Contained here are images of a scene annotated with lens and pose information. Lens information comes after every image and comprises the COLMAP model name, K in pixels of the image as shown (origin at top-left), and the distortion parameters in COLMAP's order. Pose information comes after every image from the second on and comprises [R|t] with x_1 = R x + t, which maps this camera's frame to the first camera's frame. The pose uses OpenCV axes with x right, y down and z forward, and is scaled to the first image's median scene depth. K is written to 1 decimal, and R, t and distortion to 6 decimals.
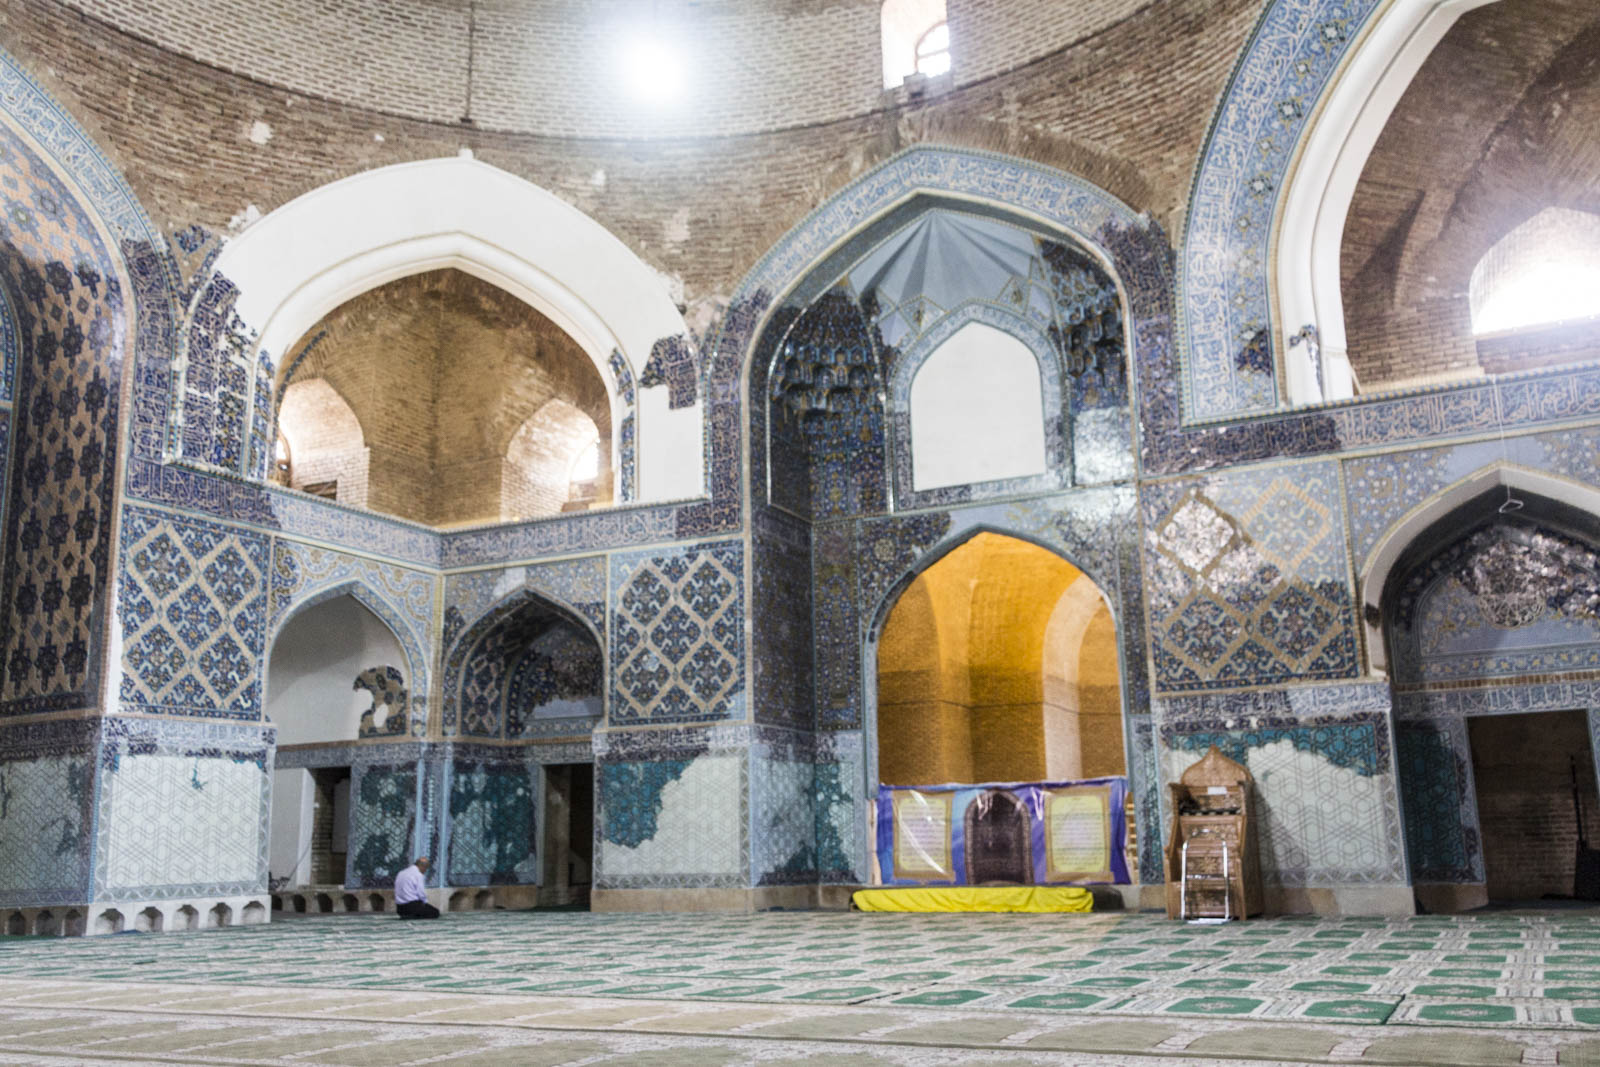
lens RADIAL K [[1343.3, 0, 792.9], [0, 1343.3, 558.4], [0, 0, 1]] dist [0.013938, -0.009057]
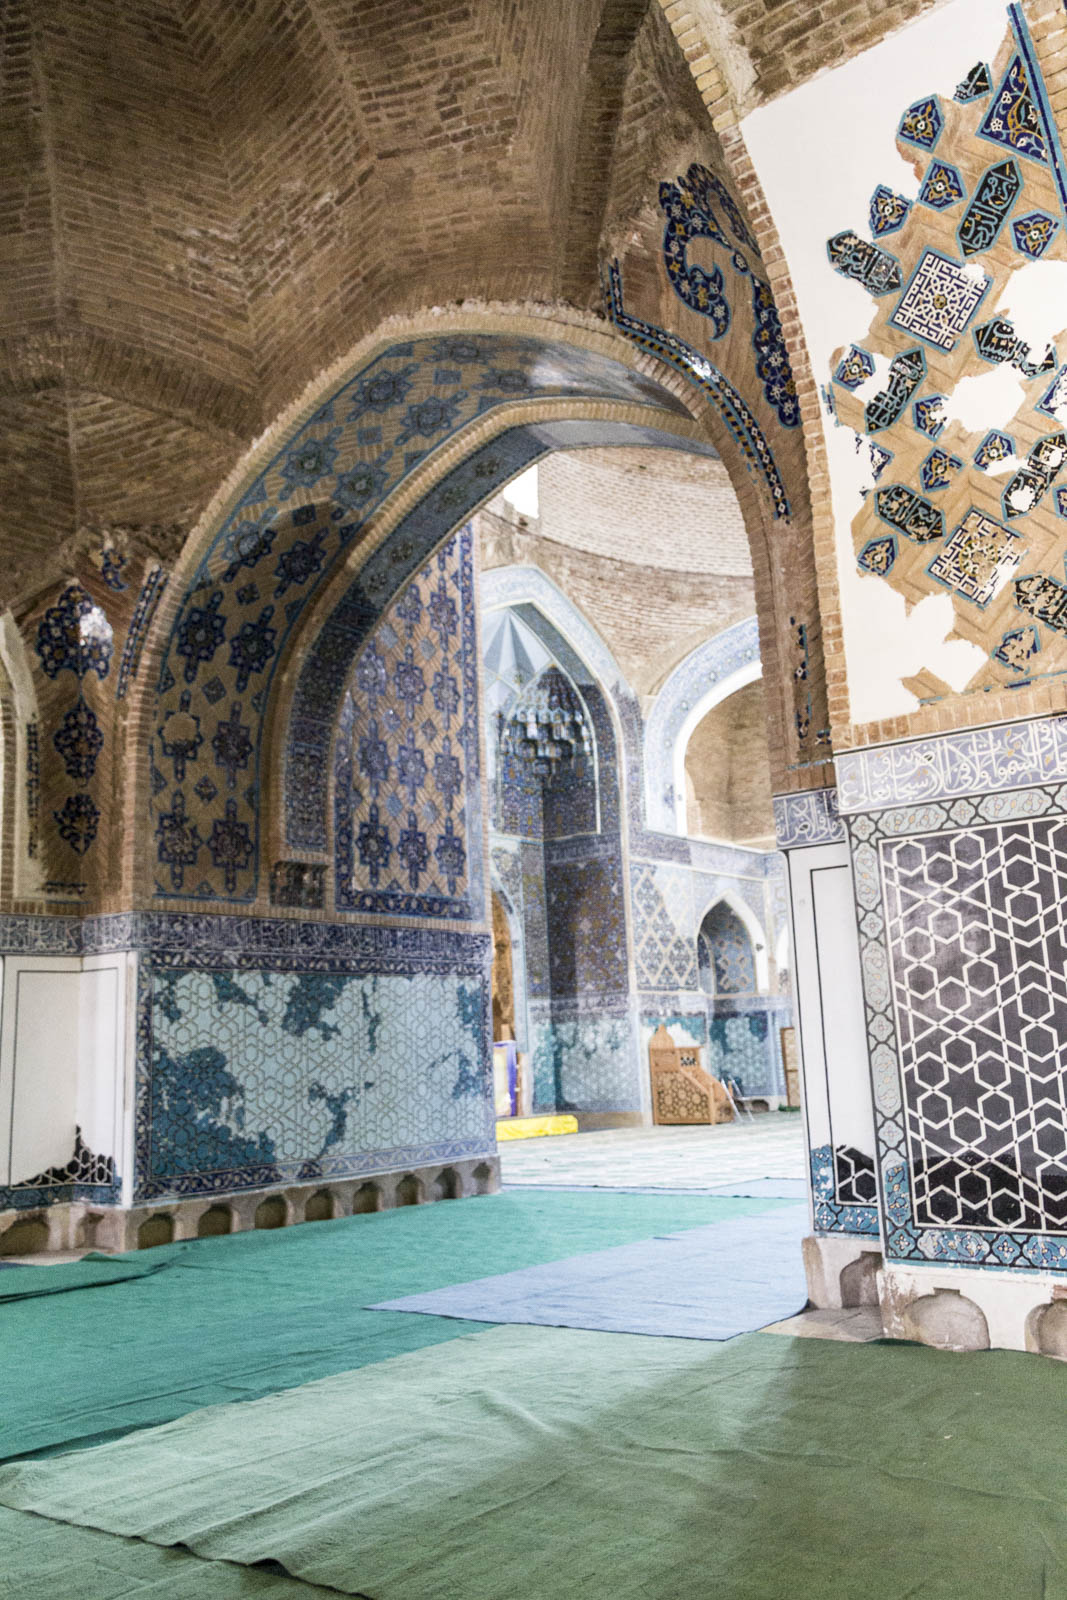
lens RADIAL K [[1343.3, 0, 533.5], [0, 1343.3, 800.0], [0, 0, 1]] dist [0.013938, -0.009057]
pose [[0.183252, 0.203453, 0.961782, -1.241894], [-0.169942, 0.970177, -0.172849, 0.163617], [-0.968266, -0.131772, 0.212362, 0.742223]]
